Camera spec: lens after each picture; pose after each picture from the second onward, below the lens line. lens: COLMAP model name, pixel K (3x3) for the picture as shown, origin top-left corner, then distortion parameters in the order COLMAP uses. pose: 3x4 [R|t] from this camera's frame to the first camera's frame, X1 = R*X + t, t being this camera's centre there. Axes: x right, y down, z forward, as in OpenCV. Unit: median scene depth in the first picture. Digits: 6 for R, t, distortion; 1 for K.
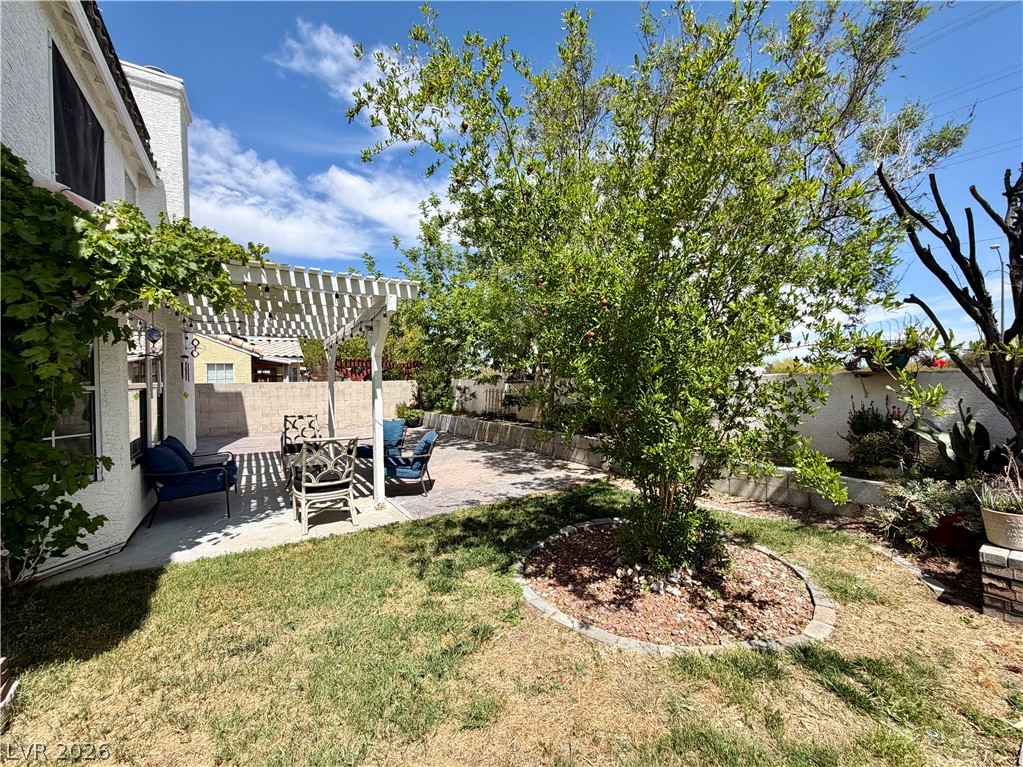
lens RADIAL K [[406.8, 0, 511.5], [0, 406.8, 383.5], [0, 0, 1]] dist [0.001654, 0.000242]
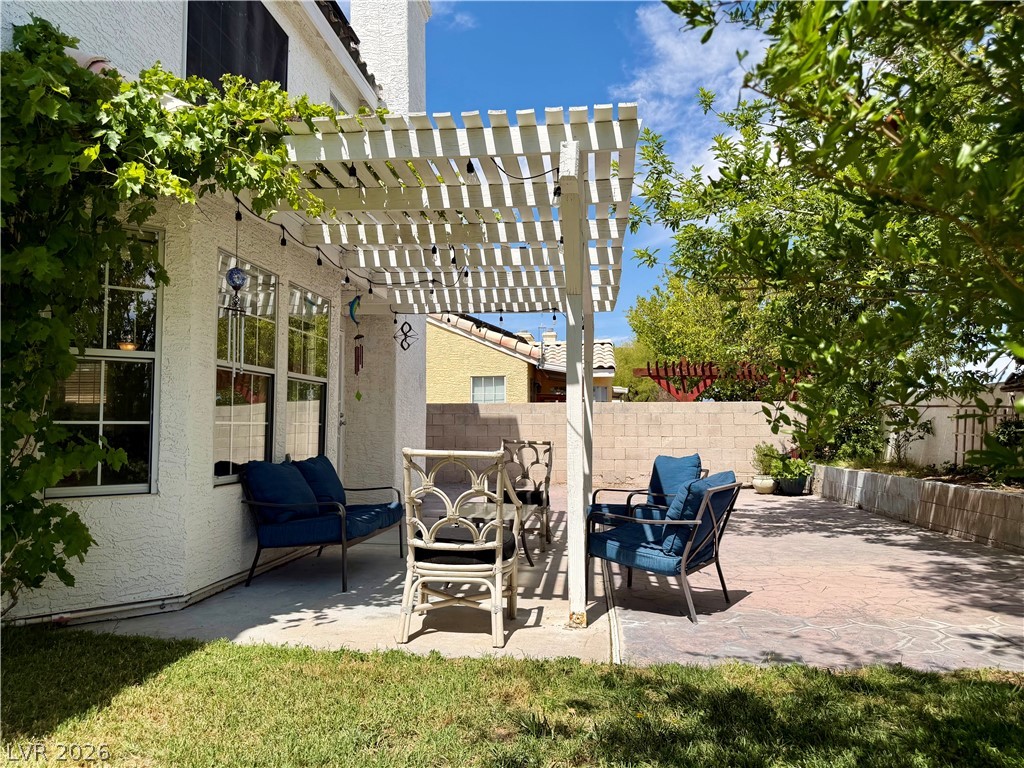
lens RADIAL K [[717.5, 0, 512.0], [0, 717.5, 384.0], [0, 0, 1]] dist [0.097477, -0.123148]
pose [[0.771390, -0.029139, -0.635695, 0.120661], [-0.013043, 0.998017, -0.061575, 0.075922], [0.636229, 0.055790, 0.769480, 0.270261]]
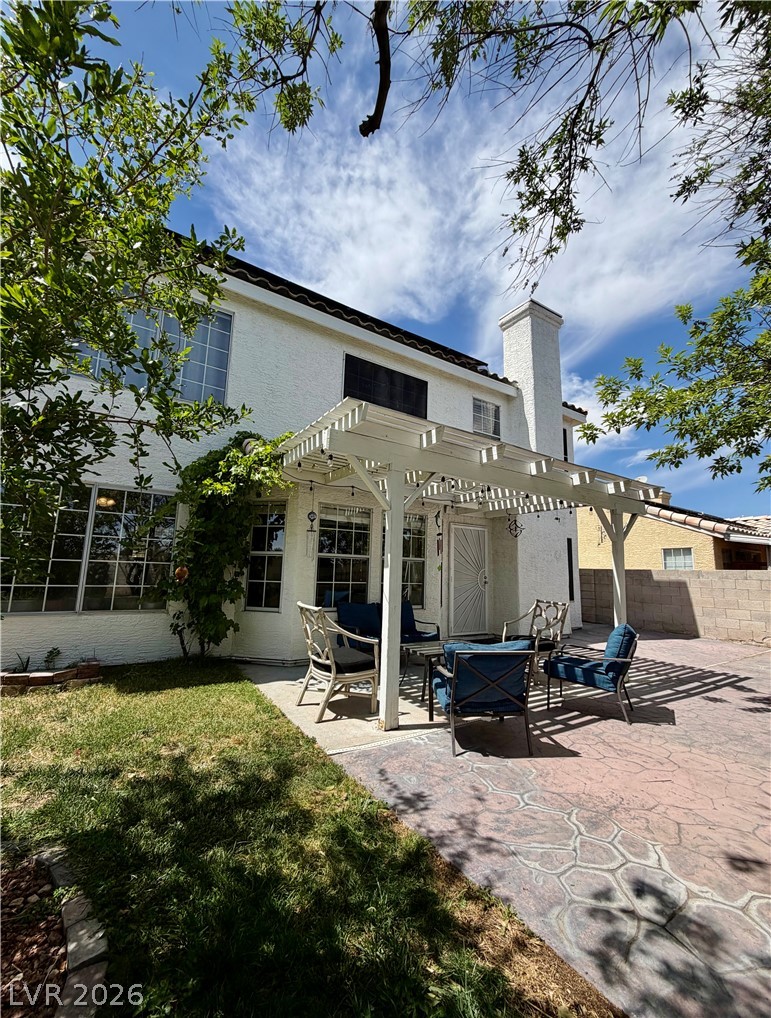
lens RADIAL K [[407.3, 0, 385.5], [0, 407.3, 509.0], [0, 0, 1]] dist [0.013039, 0.000111]
pose [[-0.009232, -0.140576, -0.990027, 0.347457], [-0.038291, 0.989393, -0.140129, 0.030728], [0.999224, 0.036616, -0.014517, 0.845370]]
